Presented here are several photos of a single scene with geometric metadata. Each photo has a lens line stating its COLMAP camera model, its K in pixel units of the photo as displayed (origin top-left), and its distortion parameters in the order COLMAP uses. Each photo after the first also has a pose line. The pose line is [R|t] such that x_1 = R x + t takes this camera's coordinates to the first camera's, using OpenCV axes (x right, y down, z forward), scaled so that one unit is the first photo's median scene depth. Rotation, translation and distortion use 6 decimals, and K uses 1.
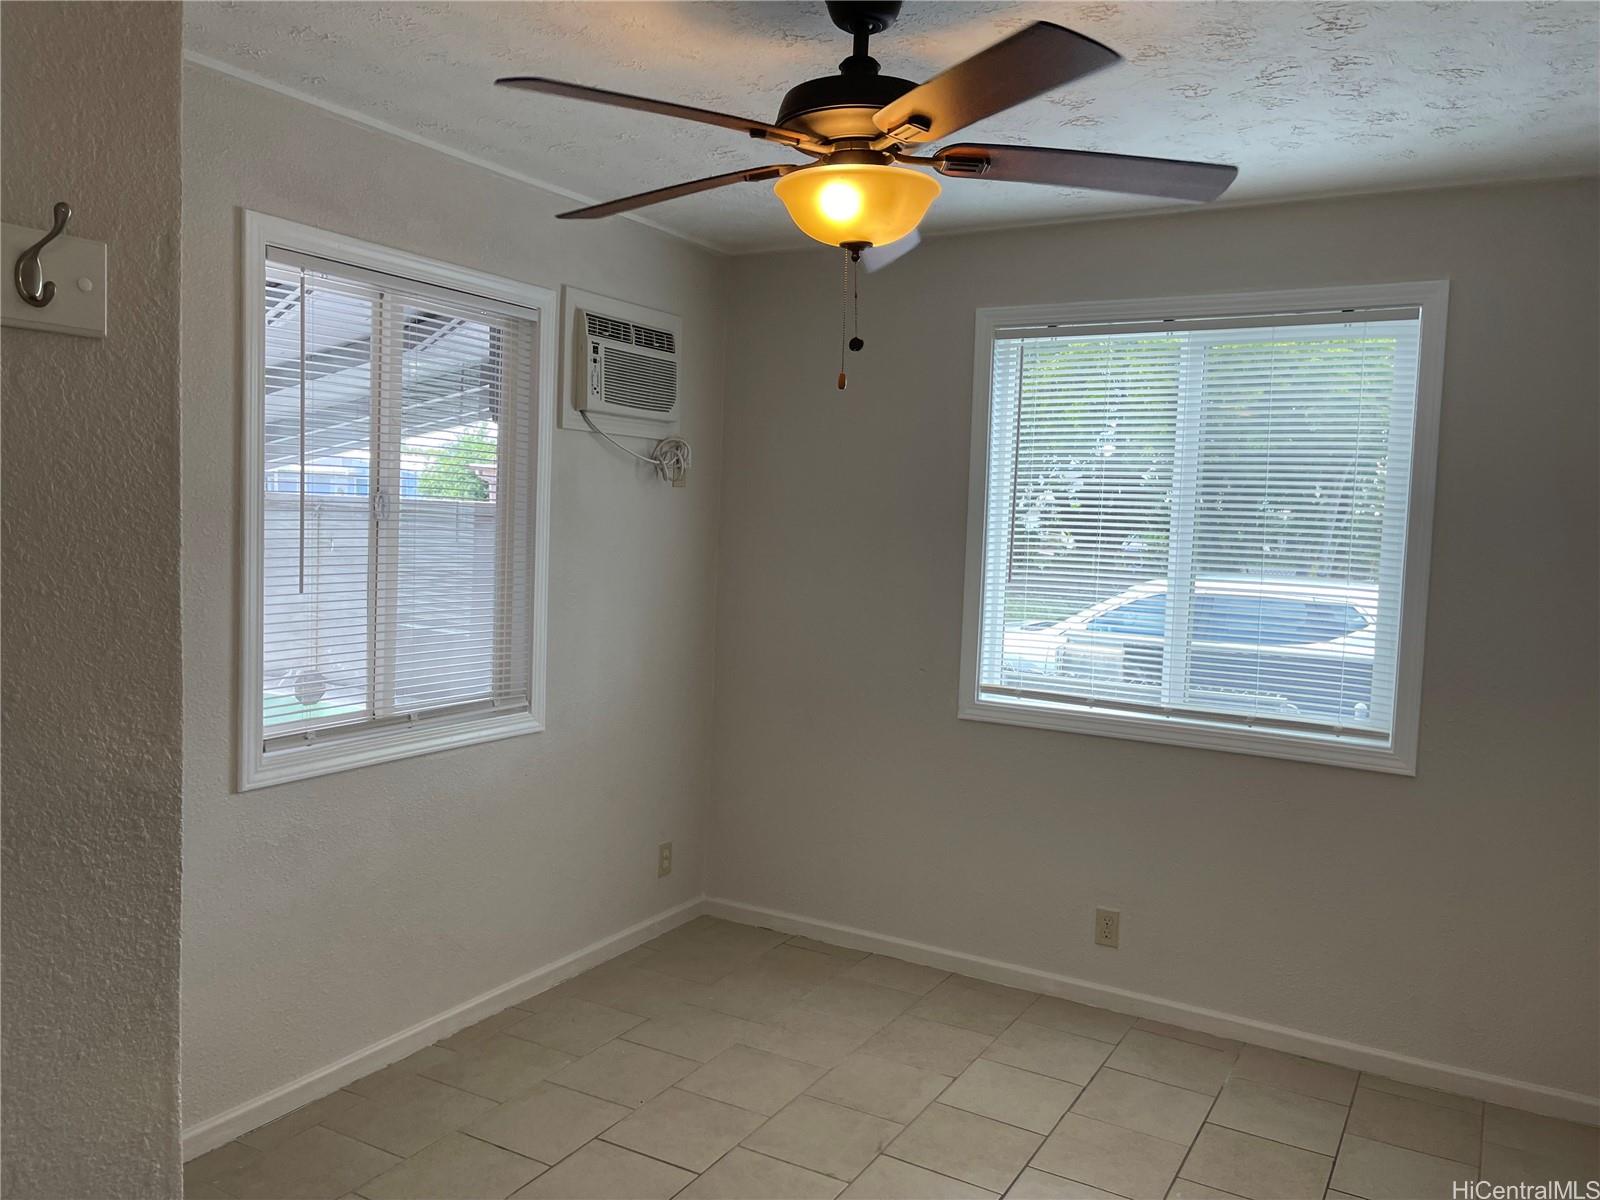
lens RADIAL K [[1220.2, 0, 804.3], [0, 1220.2, 598.2], [0, 0, 1]] dist [0.049238, -0.043985]
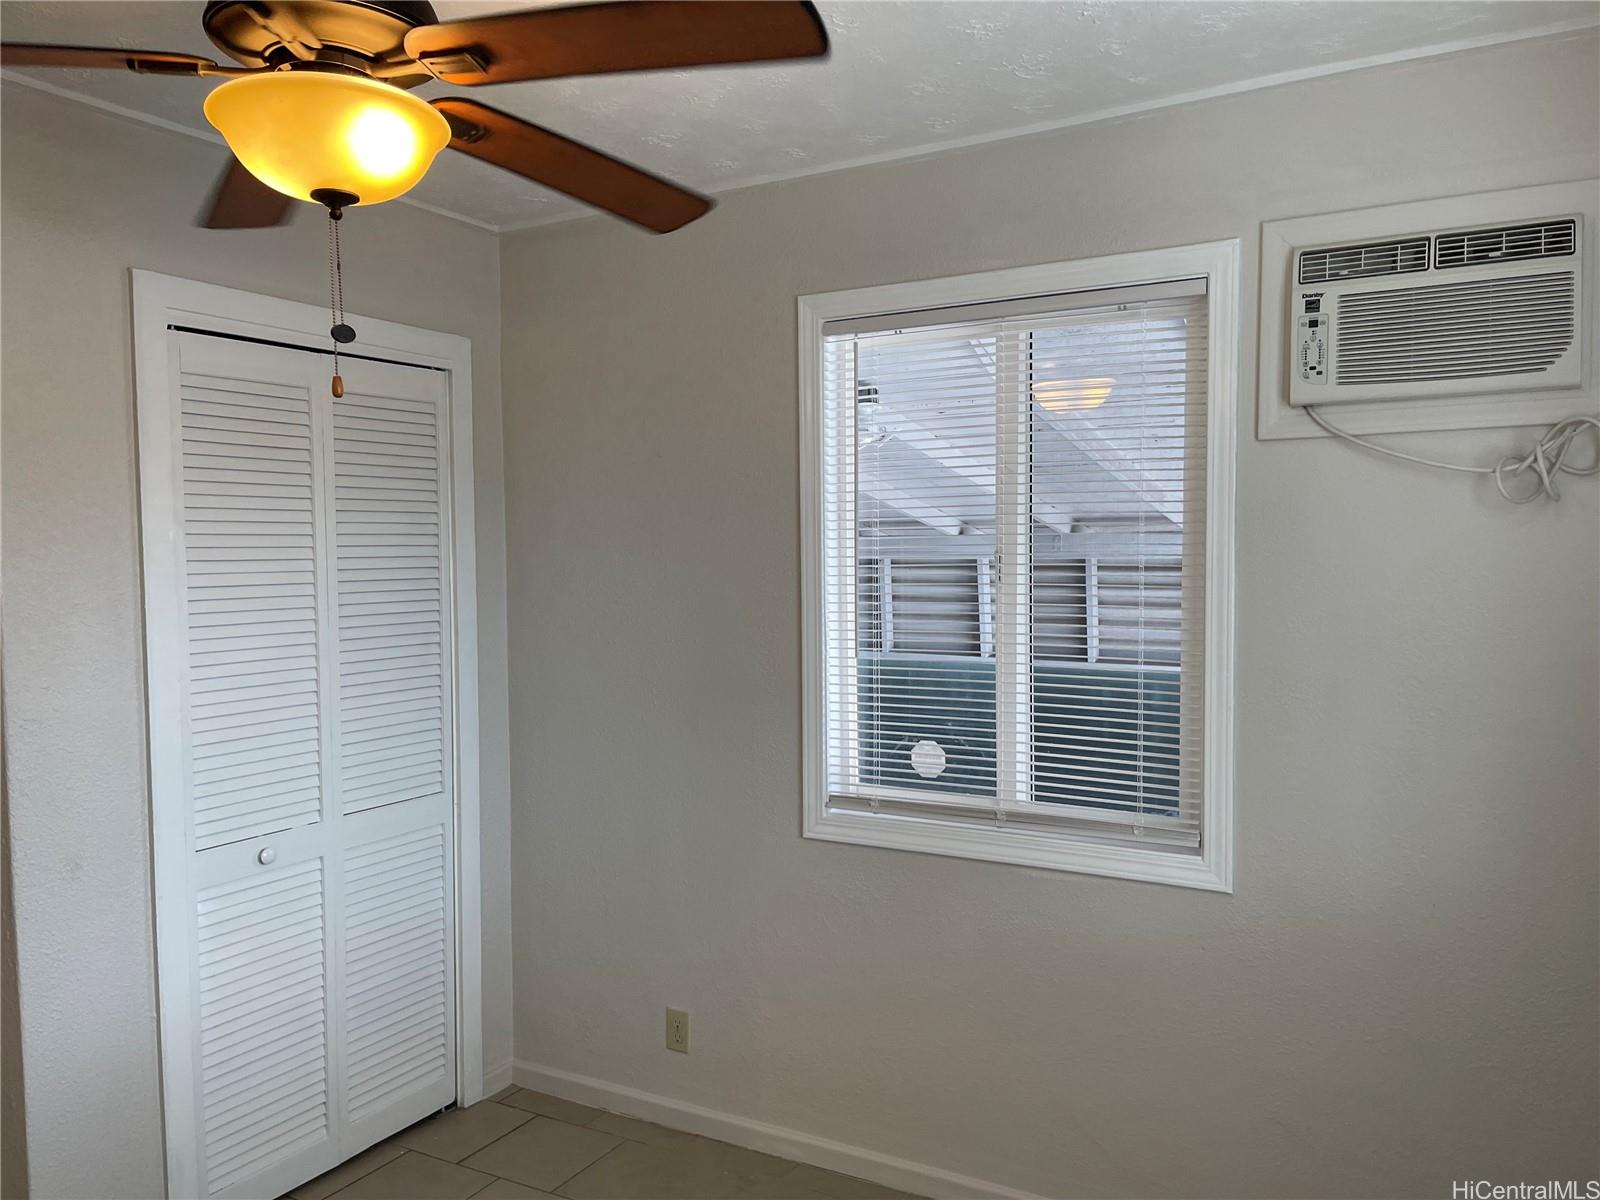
lens RADIAL K [[1220.2, 0, 804.3], [0, 1220.2, 598.2], [0, 0, 1]] dist [0.049238, -0.043985]
pose [[-0.003707, 0.002737, -0.999989, 0.457215], [-0.063229, 0.997995, 0.002966, -0.039948], [0.997992, 0.063240, -0.003527, 0.753649]]
